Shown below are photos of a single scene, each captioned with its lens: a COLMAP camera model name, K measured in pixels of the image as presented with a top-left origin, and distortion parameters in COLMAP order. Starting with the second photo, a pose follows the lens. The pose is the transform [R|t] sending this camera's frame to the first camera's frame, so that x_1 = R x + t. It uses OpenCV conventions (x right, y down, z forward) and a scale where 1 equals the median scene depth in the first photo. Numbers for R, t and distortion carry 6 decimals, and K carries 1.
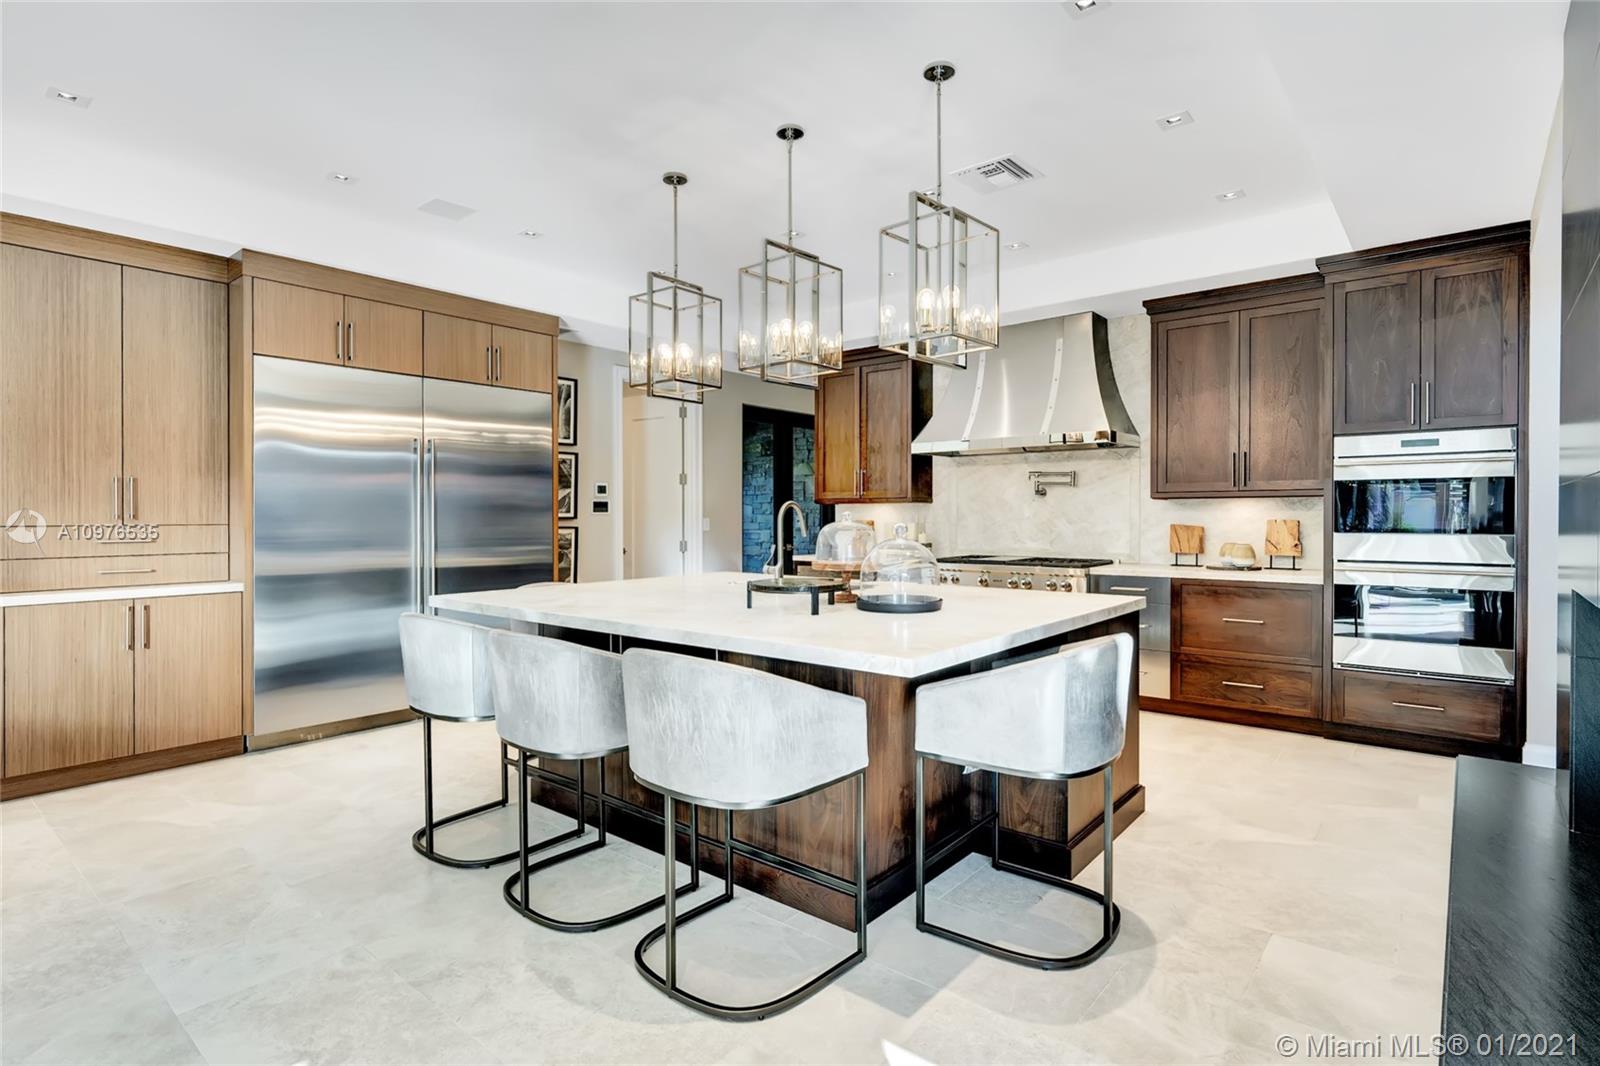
lens RADIAL K [[811.2, 0, 799.2], [0, 811.2, 530.5], [0, 0, 1]] dist [0.001673, -0.001383]
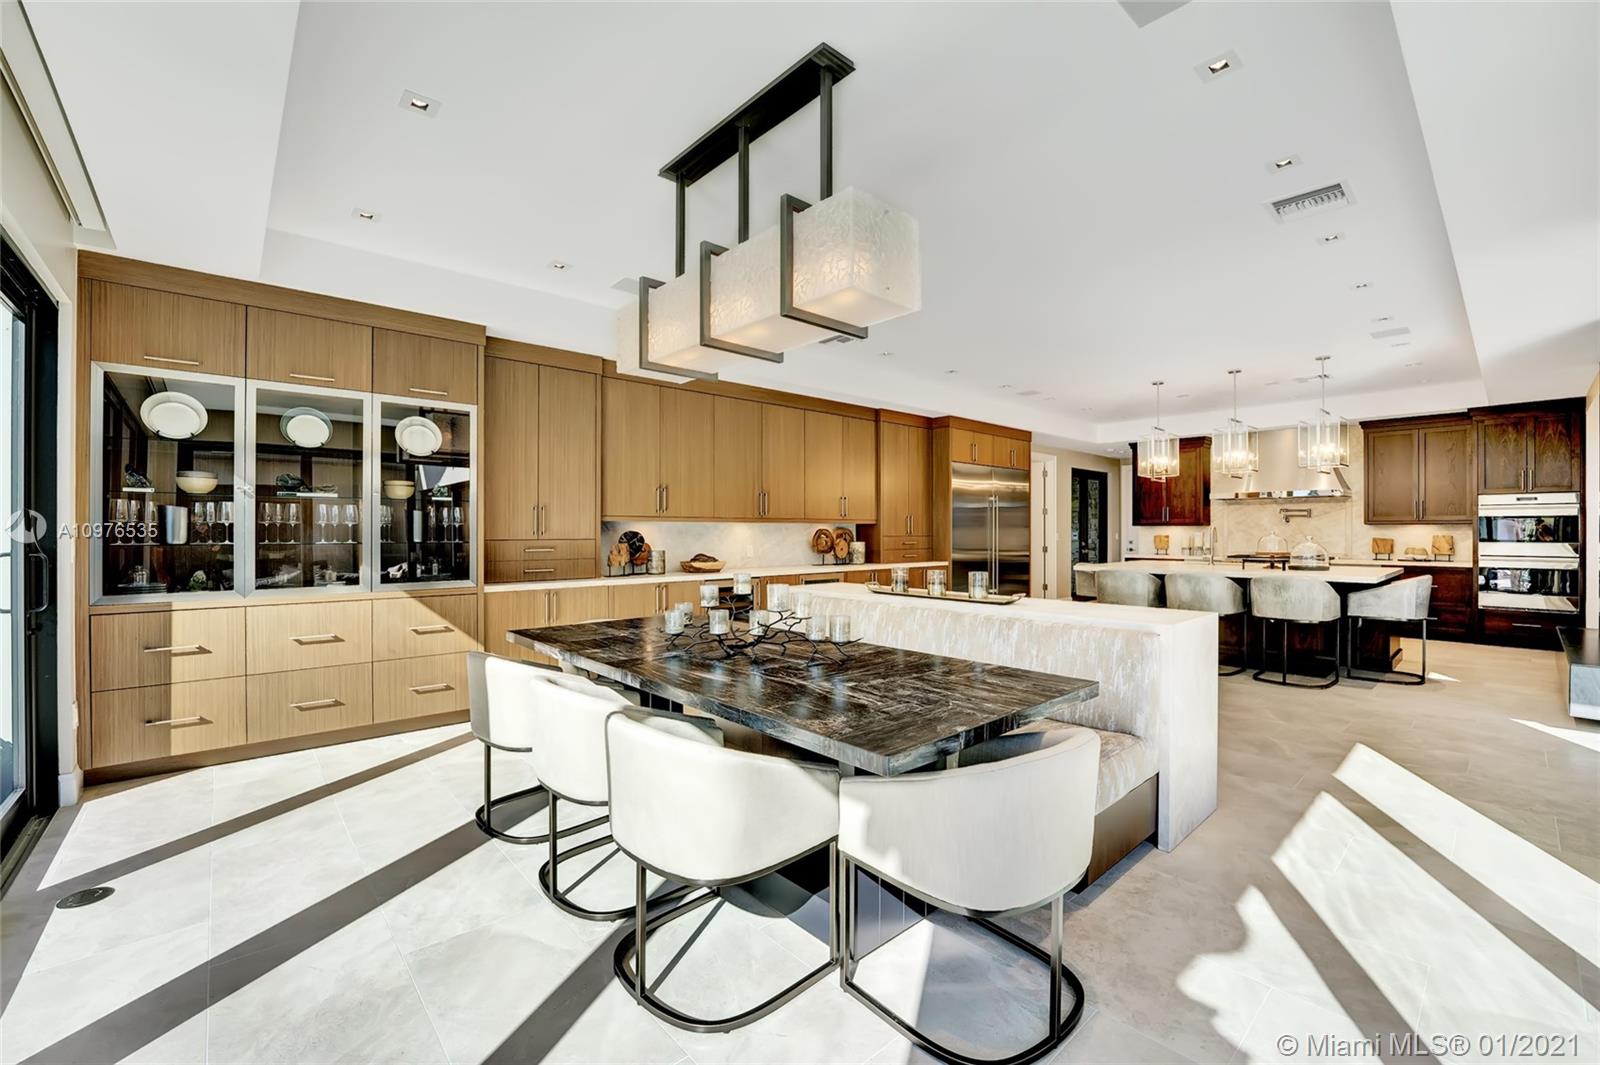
lens RADIAL K [[648.5, 0, 801.0], [0, 648.5, 538.7], [0, 0, 1]] dist [-0.019971, 0.001012]
pose [[0.989094, 0.004674, -0.147209, -0.822491], [-0.005906, 0.999951, -0.007935, 0.017967], [0.147164, 0.008717, 0.989074, -0.862699]]
